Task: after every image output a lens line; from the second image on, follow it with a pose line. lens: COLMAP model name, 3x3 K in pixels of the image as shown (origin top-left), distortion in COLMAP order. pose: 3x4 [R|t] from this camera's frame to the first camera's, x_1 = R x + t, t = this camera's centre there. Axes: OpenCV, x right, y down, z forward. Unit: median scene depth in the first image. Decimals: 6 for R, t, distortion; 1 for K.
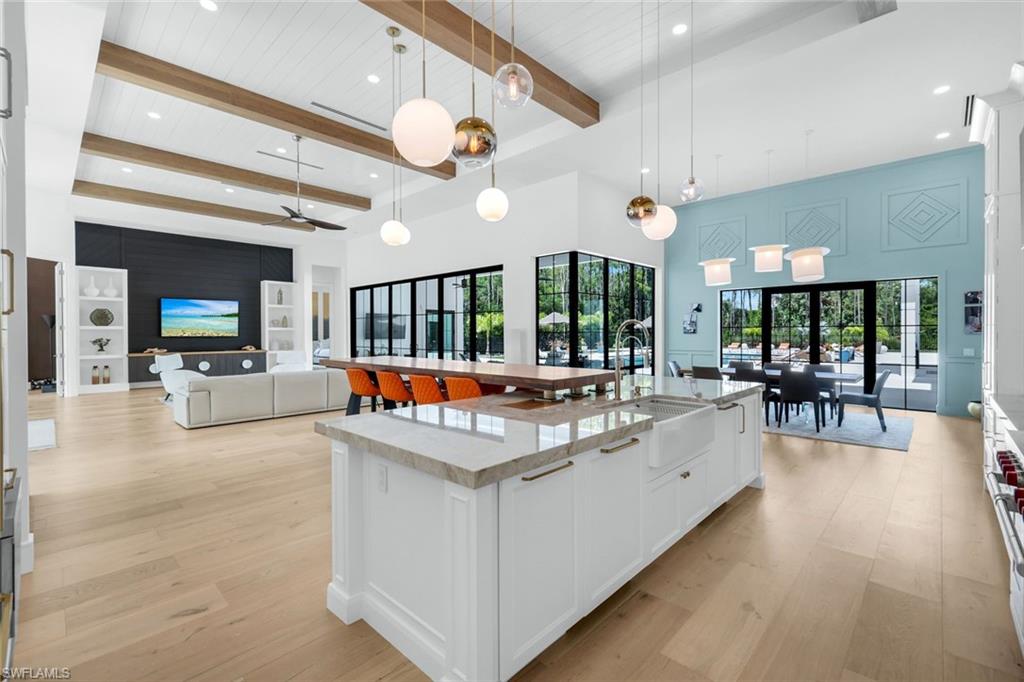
lens RADIAL K [[449.2, 0, 511.8], [0, 449.2, 336.3], [0, 0, 1]] dist [0.001271, 0.000499]
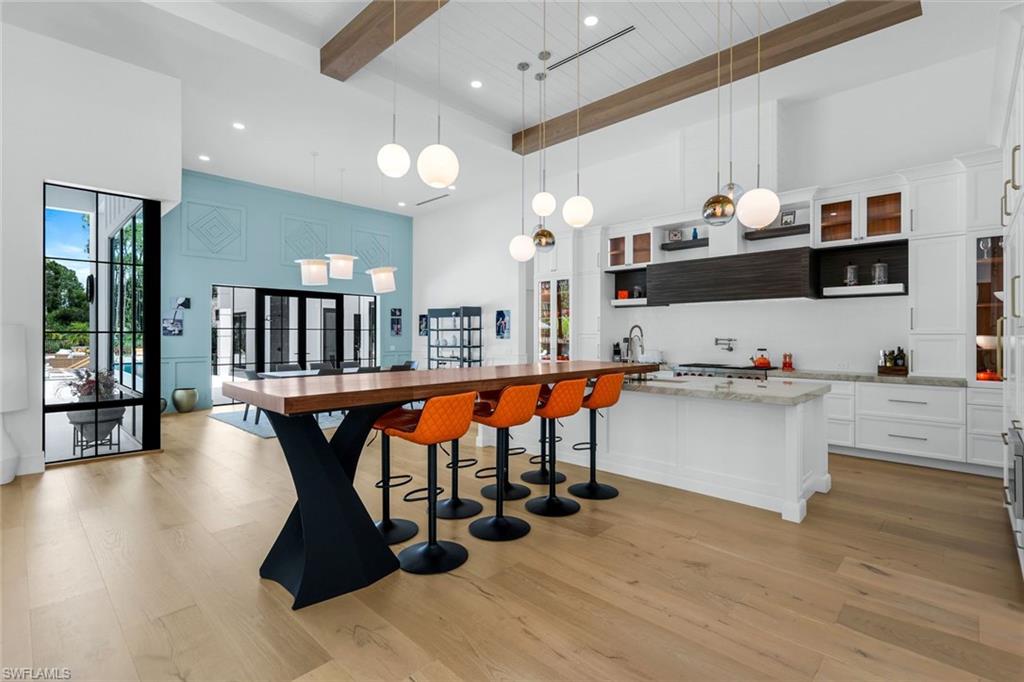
lens RADIAL K [[479.2, 0, 506.7], [0, 479.2, 337.5], [0, 0, 1]] dist [-0.000155, -0.000776]
pose [[0.008640, -0.001084, 0.999962, -0.568270], [0.007695, 0.999970, 0.001018, 0.001407], [-0.999933, 0.007686, 0.008649, 0.560648]]
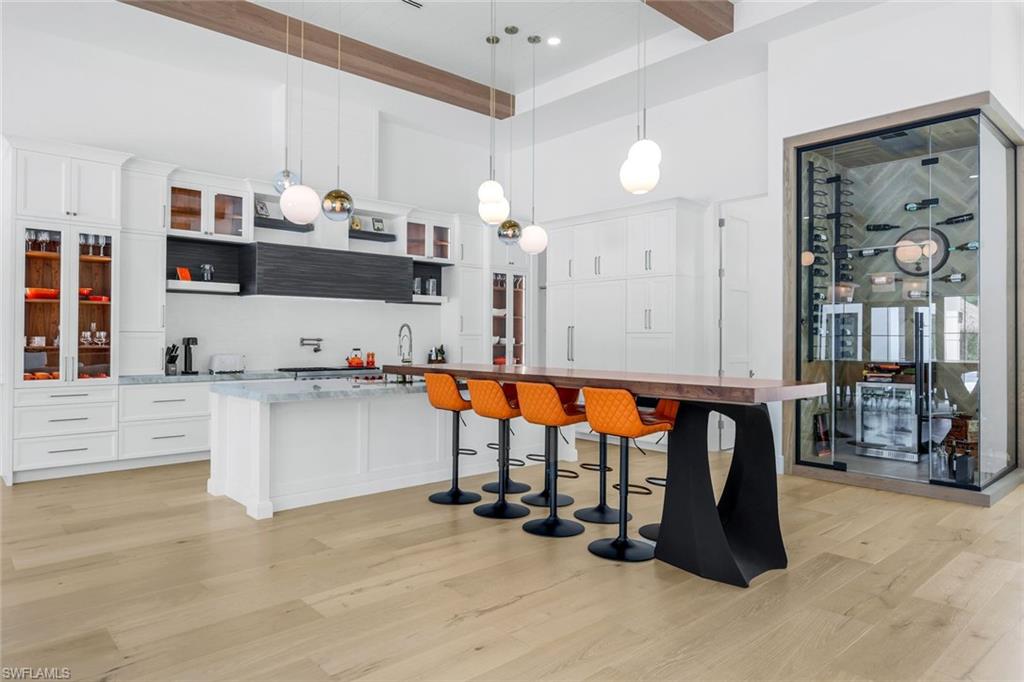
lens RADIAL K [[635.3, 0, 513.3], [0, 635.3, 336.3], [0, 0, 1]] dist [-0.003464, 0.000346]
pose [[-0.997543, -0.001499, 0.070045, -0.091402], [-0.001200, 0.999990, 0.004308, -0.001181], [-0.070051, 0.004213, -0.997535, 1.189248]]
